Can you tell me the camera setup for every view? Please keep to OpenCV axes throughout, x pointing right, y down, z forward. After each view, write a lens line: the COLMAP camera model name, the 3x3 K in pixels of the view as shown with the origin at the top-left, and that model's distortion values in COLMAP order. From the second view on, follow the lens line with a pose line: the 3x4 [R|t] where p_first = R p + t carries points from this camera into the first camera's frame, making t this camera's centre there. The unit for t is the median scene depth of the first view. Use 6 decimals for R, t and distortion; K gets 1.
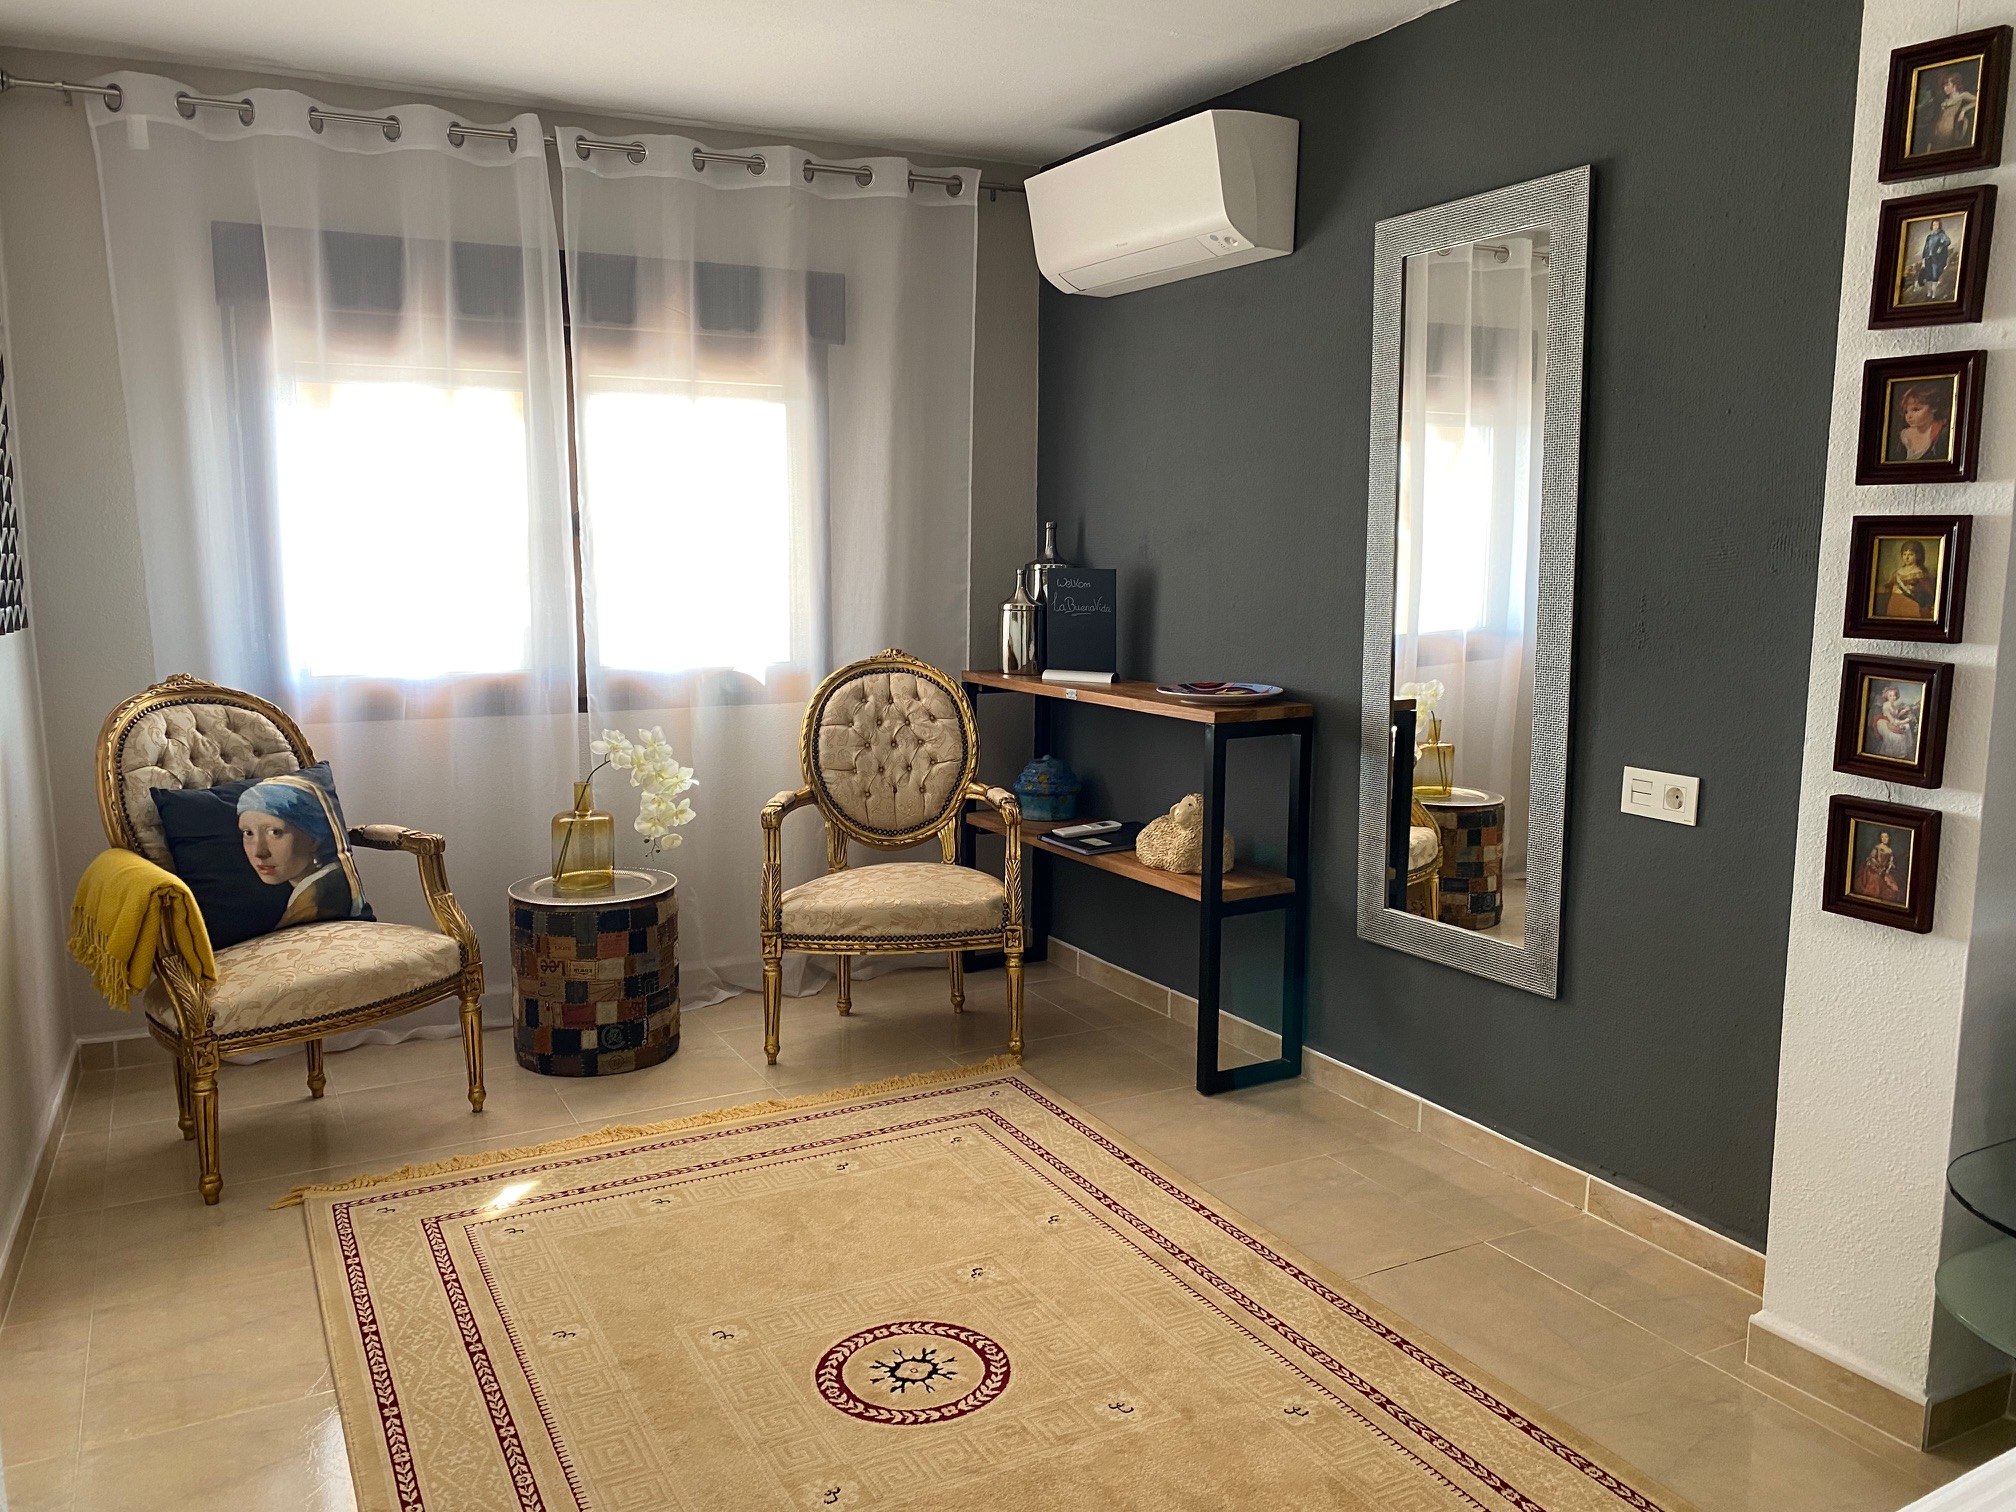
lens RADIAL K [[1540.7, 0, 1008.0], [0, 1540.7, 756.0], [0, 0, 1]] dist [0.008708, 0.006223]
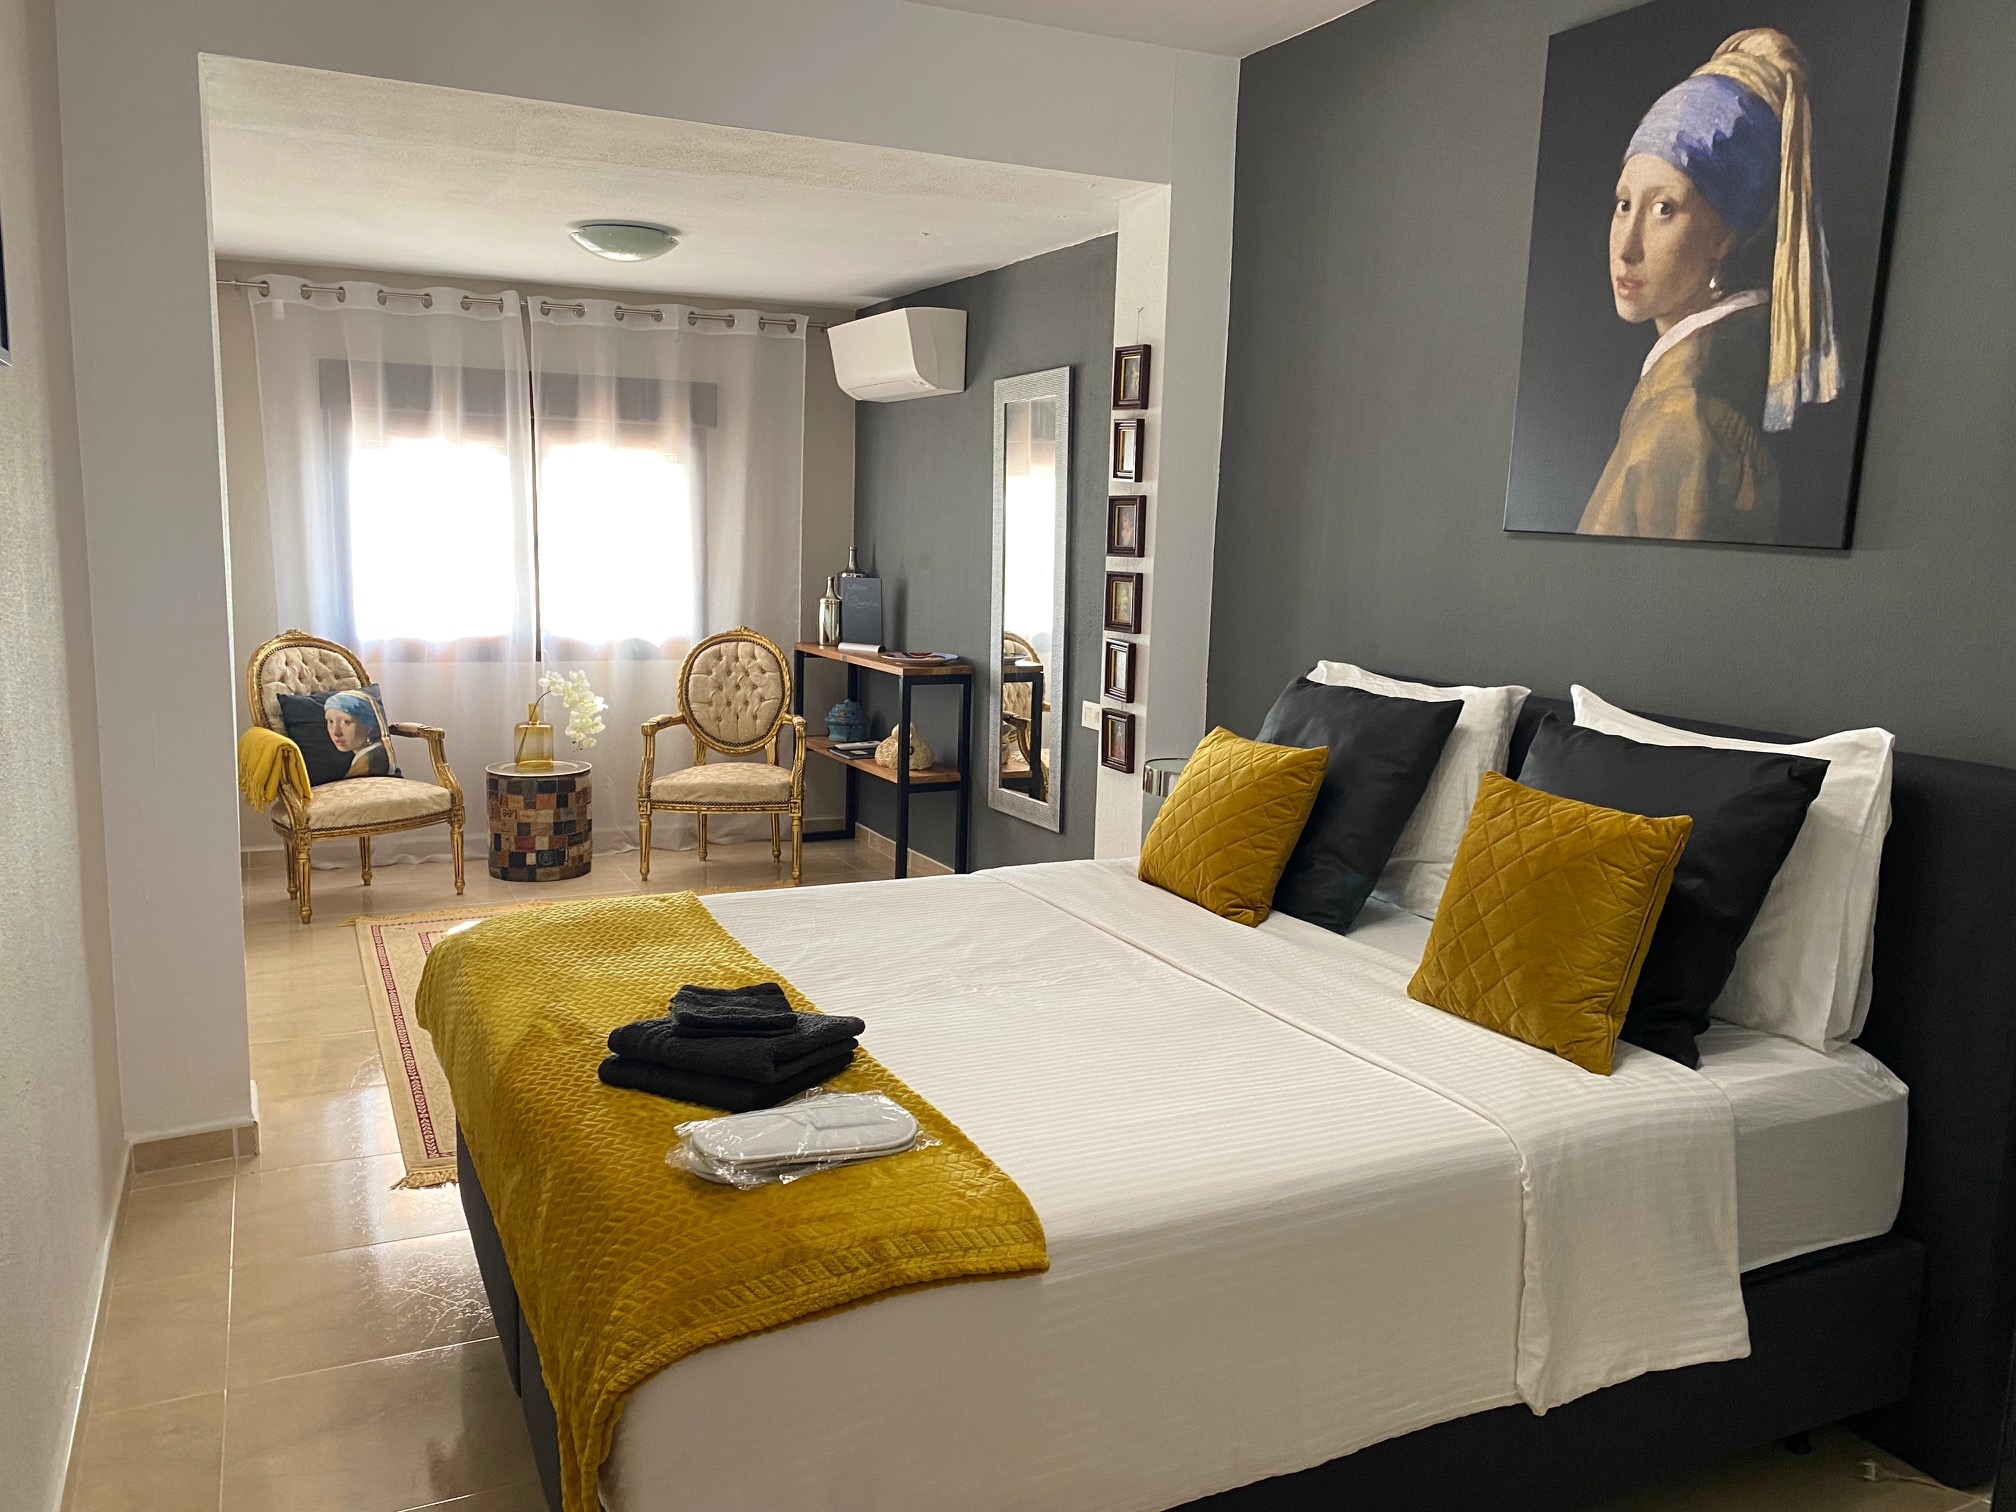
lens RADIAL K [[1509.3, 0, 1008.1], [0, 1509.3, 763.3], [0, 0, 1]] dist [-0.001673, -0.006066]
pose [[0.998892, 0.029683, -0.036515, 0.286481], [-0.029154, 0.999463, 0.014944, 0.042572], [0.036939, -0.013862, 0.999221, -0.575007]]
